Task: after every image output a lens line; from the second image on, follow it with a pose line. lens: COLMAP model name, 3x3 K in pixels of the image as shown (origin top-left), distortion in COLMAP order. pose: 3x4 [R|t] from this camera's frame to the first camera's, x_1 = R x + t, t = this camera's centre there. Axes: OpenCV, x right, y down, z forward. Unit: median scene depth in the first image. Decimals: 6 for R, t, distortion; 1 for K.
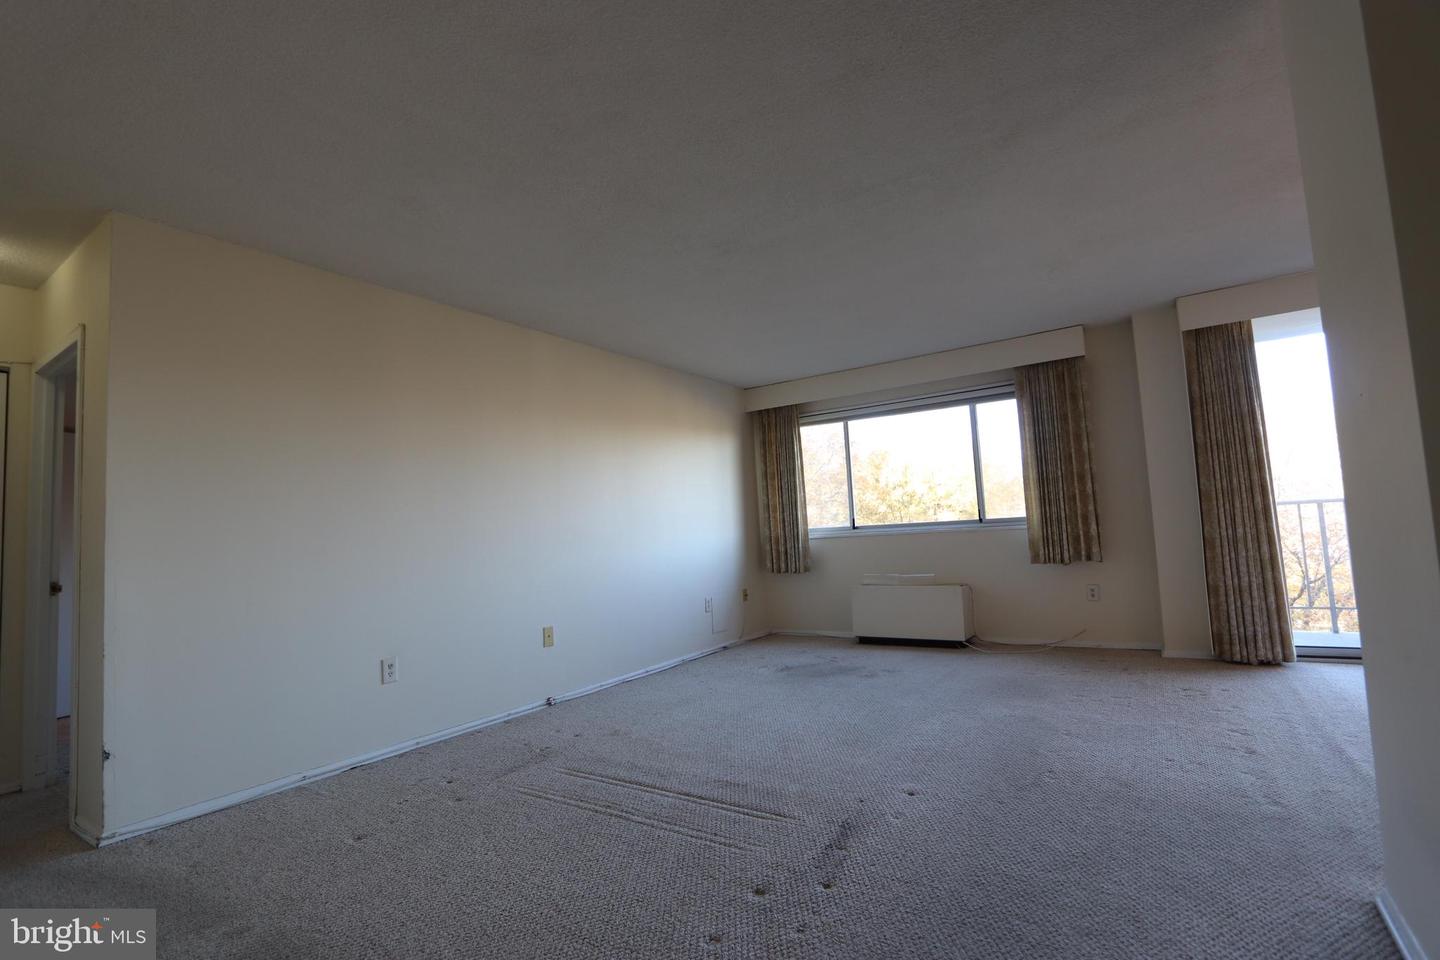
lens RADIAL K [[663.6, 0, 714.8], [0, 663.6, 482.0], [0, 0, 1]] dist [-0.015766, 0.002339]
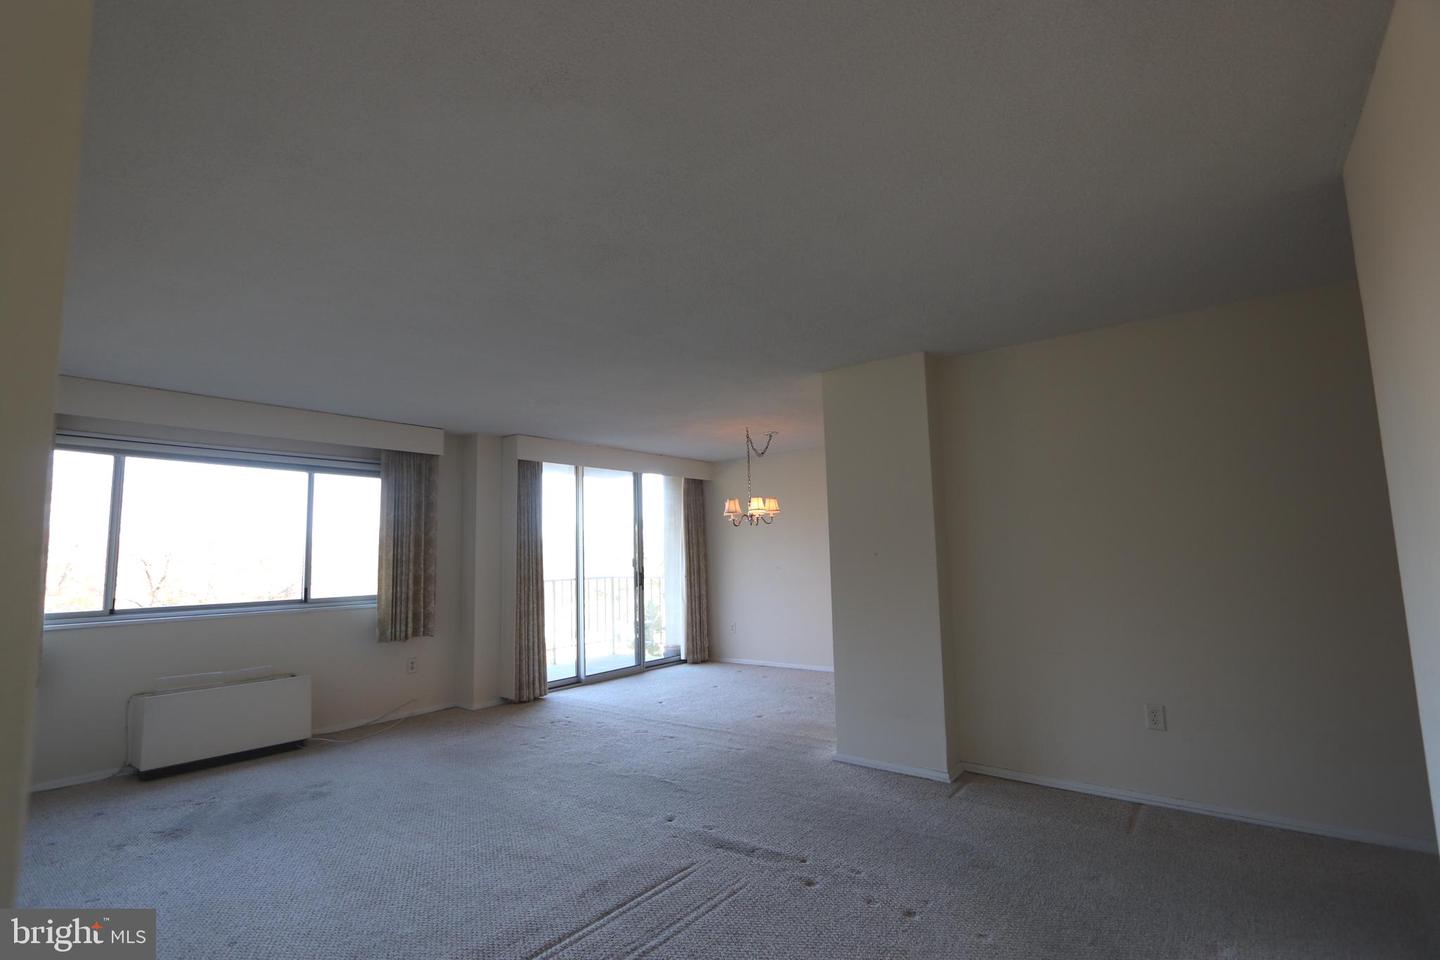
lens RADIAL K [[663.6, 0, 711.7], [0, 663.6, 483.8], [0, 0, 1]] dist [-0.015766, 0.002339]
pose [[0.081034, 0.160355, 0.983727, -0.540748], [-0.055107, 0.986184, -0.156216, 0.013541], [-0.995187, -0.041551, 0.088751, 0.427321]]
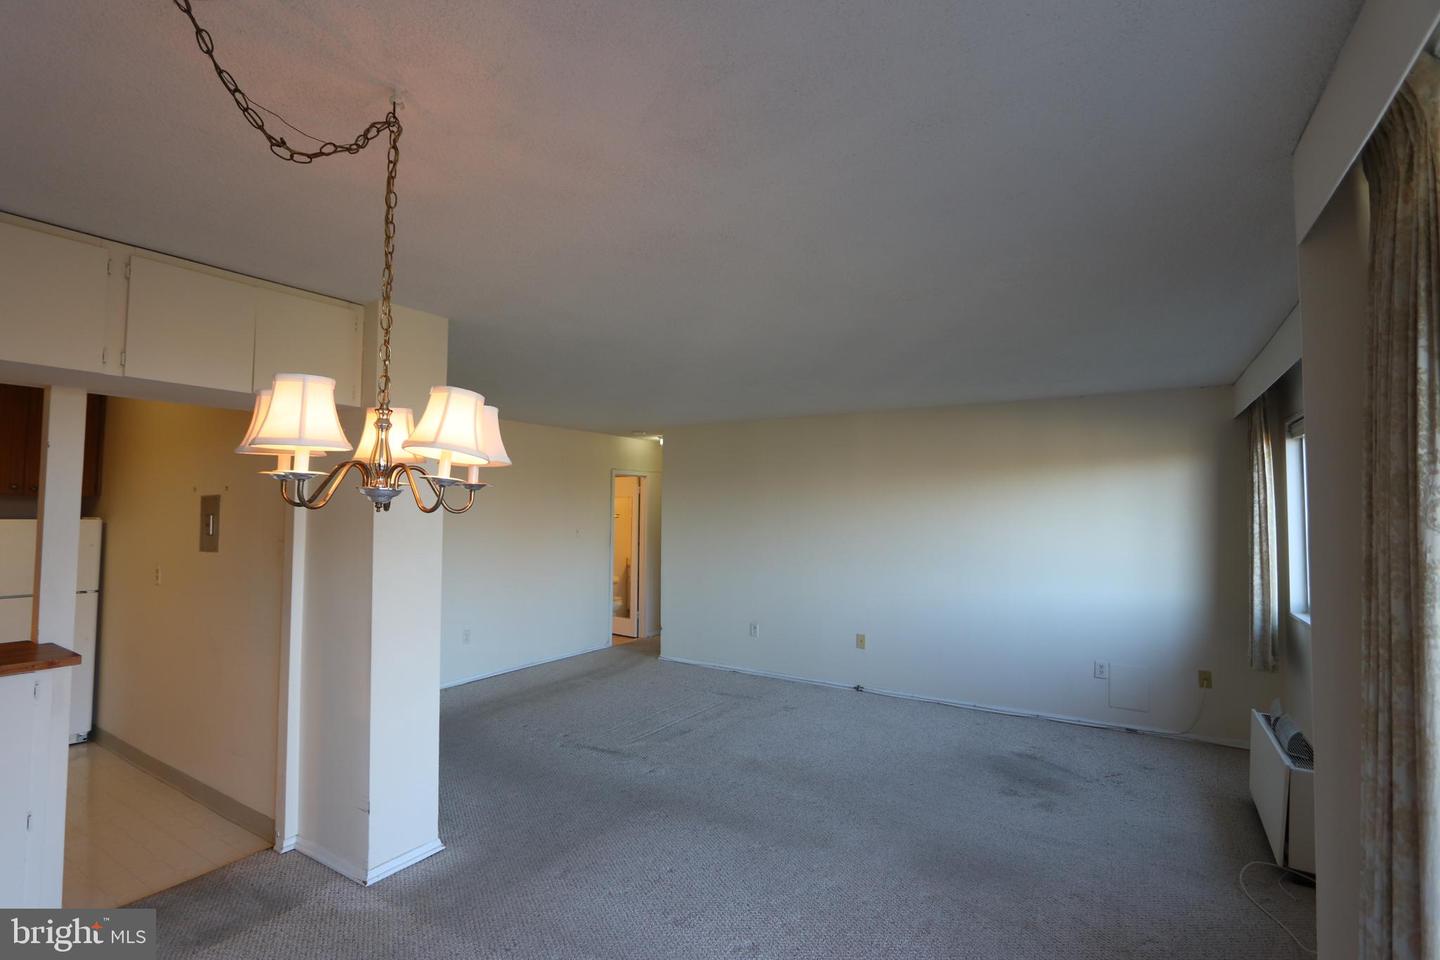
lens RADIAL K [[663.6, 0, 709.7], [0, 663.6, 480.3], [0, 0, 1]] dist [-0.015766, 0.002339]
pose [[0.019408, 0.006044, -0.999793, 0.956686], [0.068826, 0.997601, 0.007367, -0.111665], [0.997440, -0.068955, 0.018945, 0.593567]]
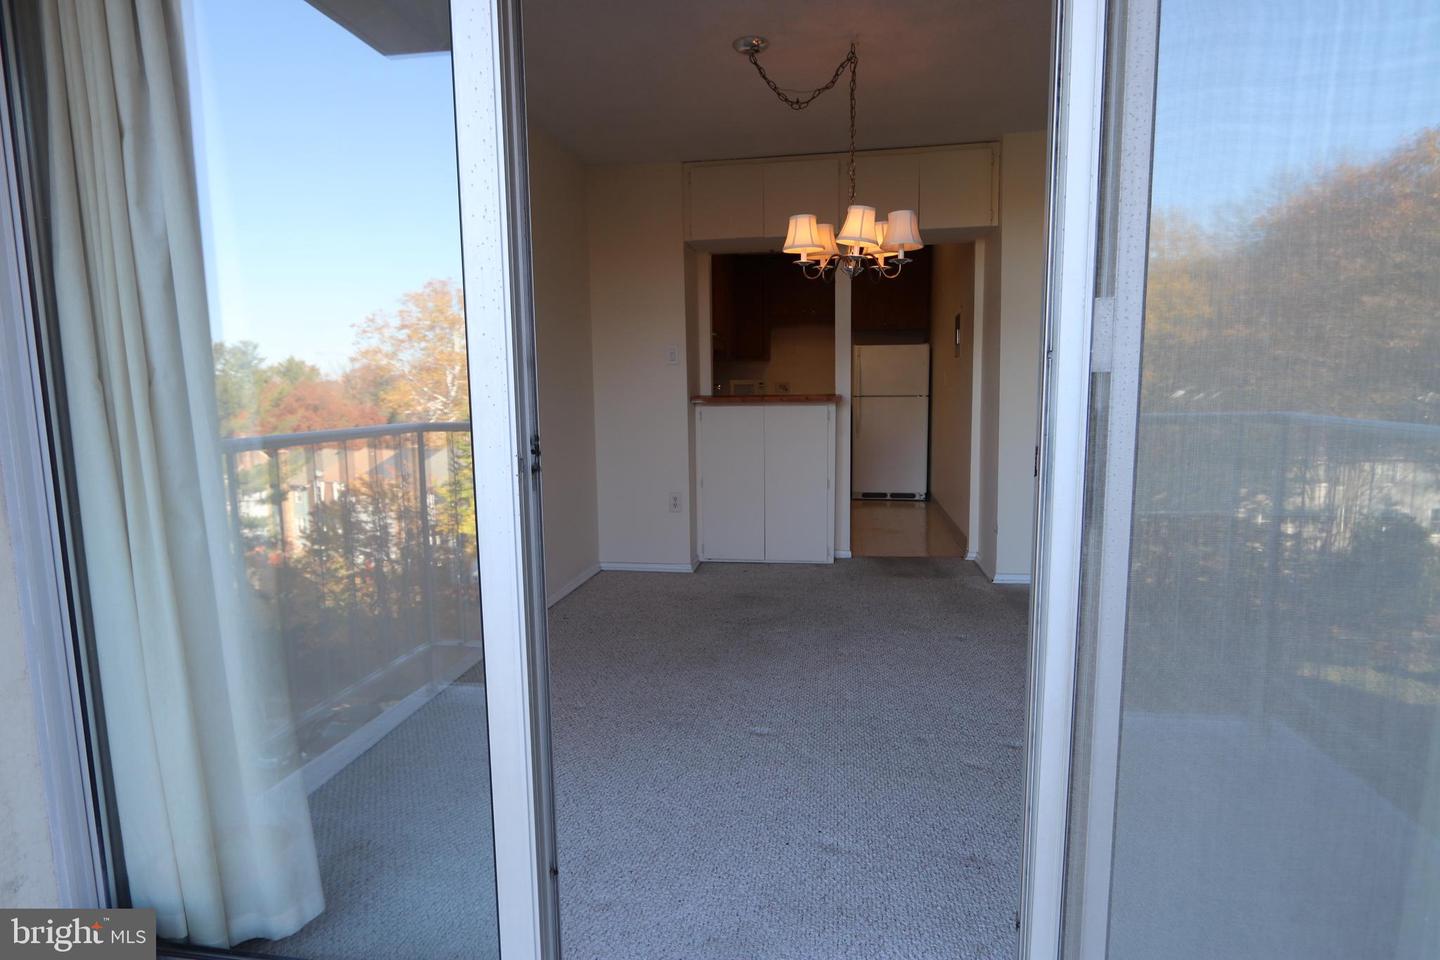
lens RADIAL K [[786.3, 0, 716.3], [0, 786.3, 480.4], [0, 0, 1]] dist [-0.016791, -0.005114]
pose [[-0.906361, 0.122287, -0.404421, 1.044565], [0.097527, 0.991902, 0.081355, -0.011412], [0.411095, 0.034295, -0.910947, 0.982522]]
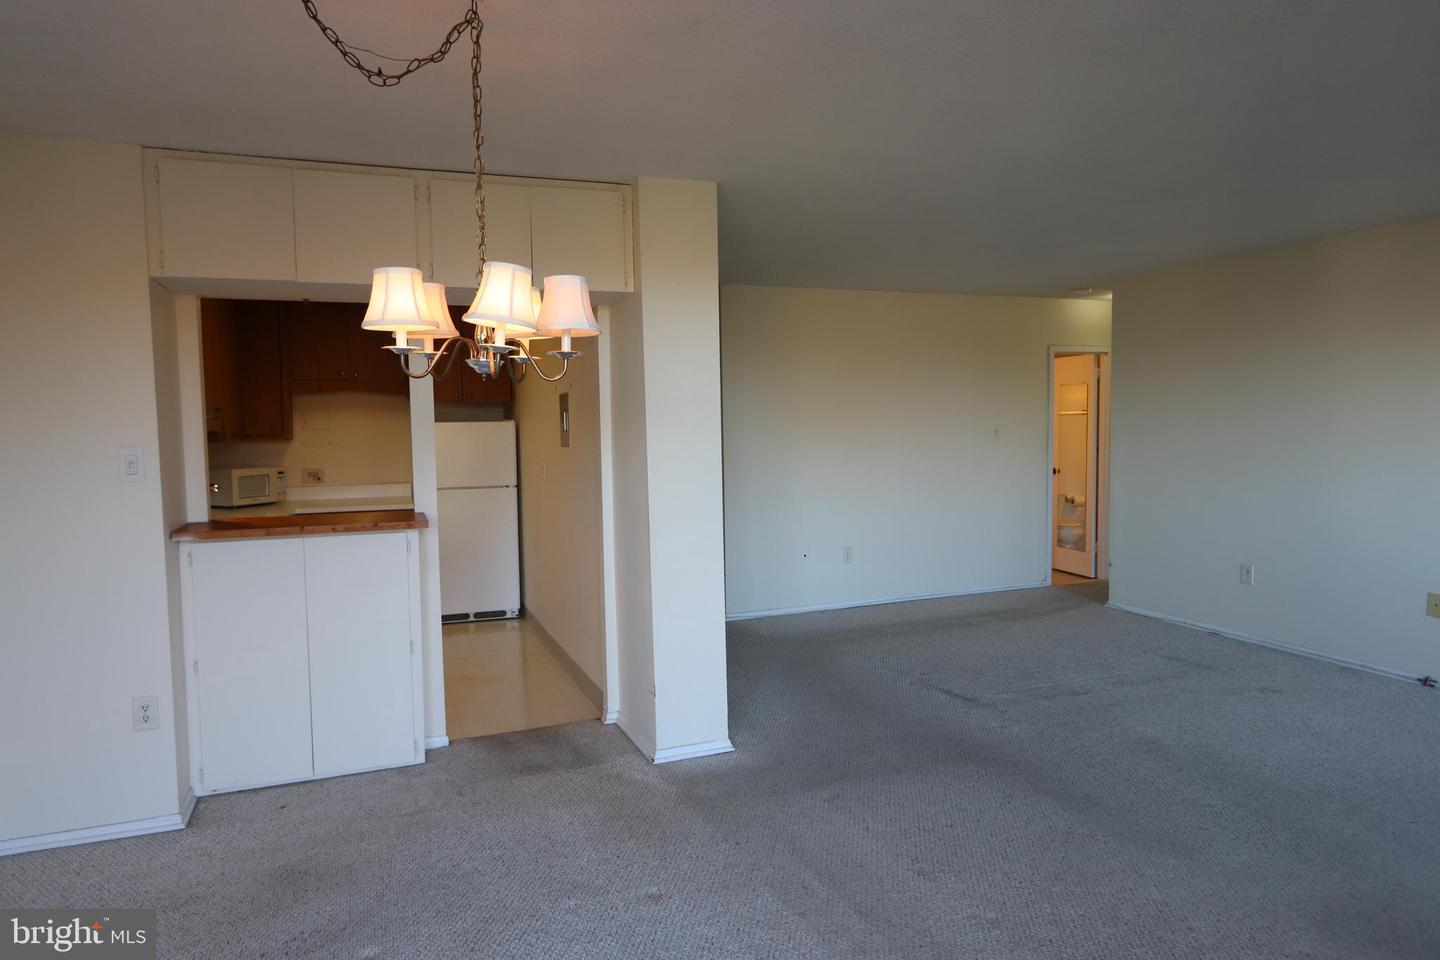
lens RADIAL K [[881.0, 0, 712.0], [0, 881.0, 479.1], [0, 0, 1]] dist [-0.013690, 0.007586]
pose [[-0.571123, 0.116155, -0.812605, 0.961930], [0.109453, 0.991874, 0.064853, -0.075643], [0.813535, -0.051903, -0.579196, 0.785870]]
